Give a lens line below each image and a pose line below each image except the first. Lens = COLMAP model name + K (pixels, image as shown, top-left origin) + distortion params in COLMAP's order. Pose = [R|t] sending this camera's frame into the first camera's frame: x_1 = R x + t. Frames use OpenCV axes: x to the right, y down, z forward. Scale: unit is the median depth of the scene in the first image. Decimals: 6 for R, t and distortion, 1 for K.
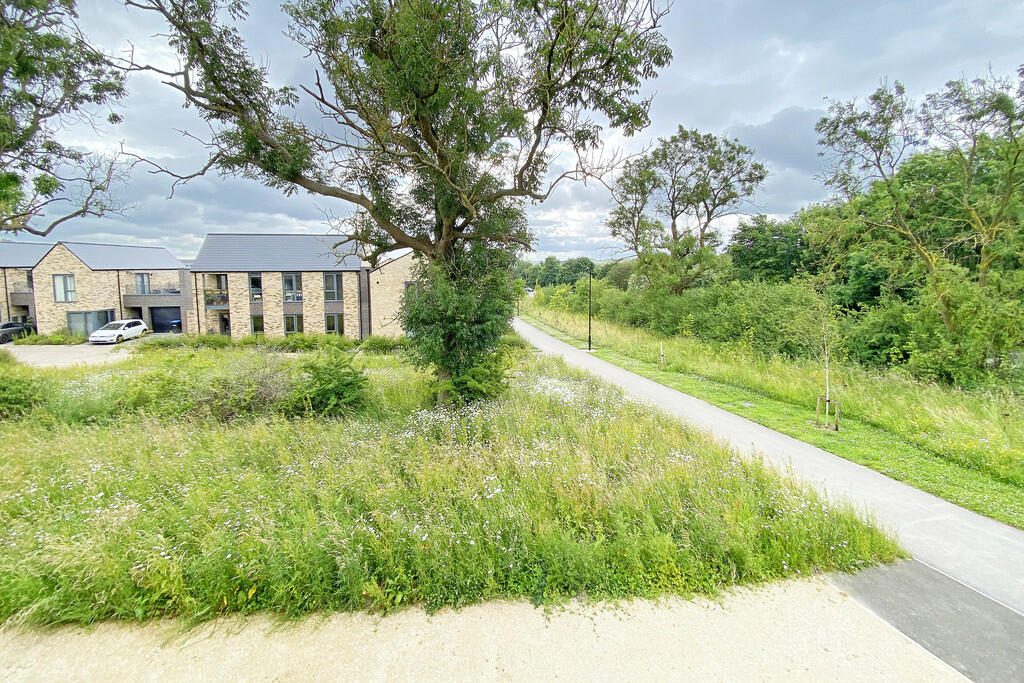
lens RADIAL K [[407.7, 0, 517.3], [0, 407.7, 305.9], [0, 0, 1]] dist [-0.028829, -0.002668]
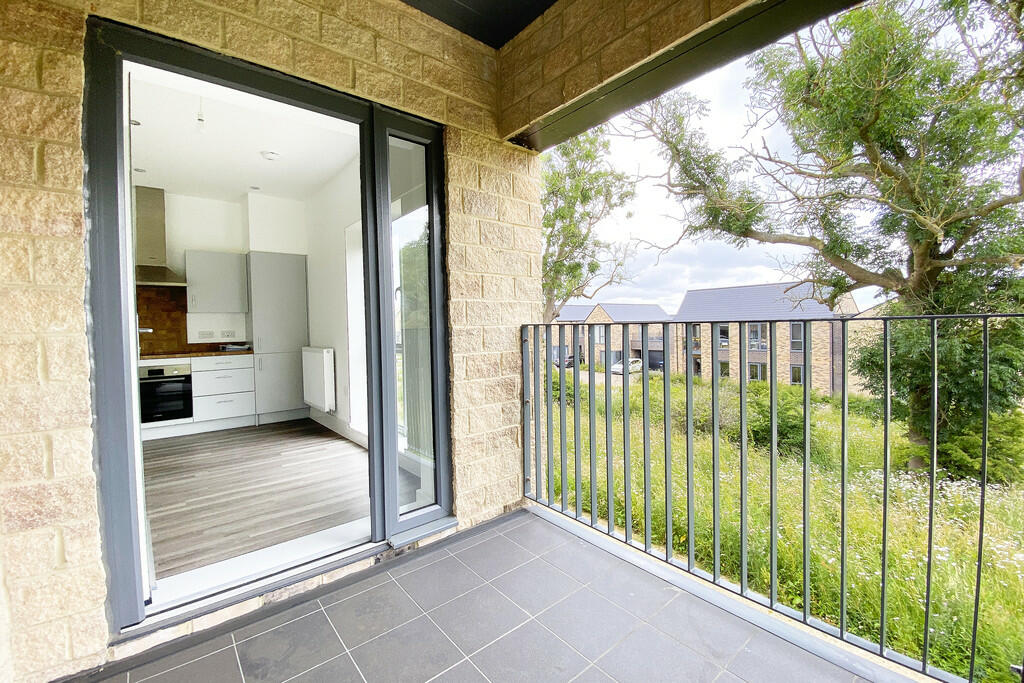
lens RADIAL K [[411.2, 0, 512.3], [0, 411.2, 339.1], [0, 0, 1]] dist [-0.028497, -0.002157]
pose [[0.479893, 0.016050, -0.877180, 0.114094], [-0.059566, 0.998122, -0.014325, 0.029895], [0.875302, 0.059125, 0.479948, -0.090483]]
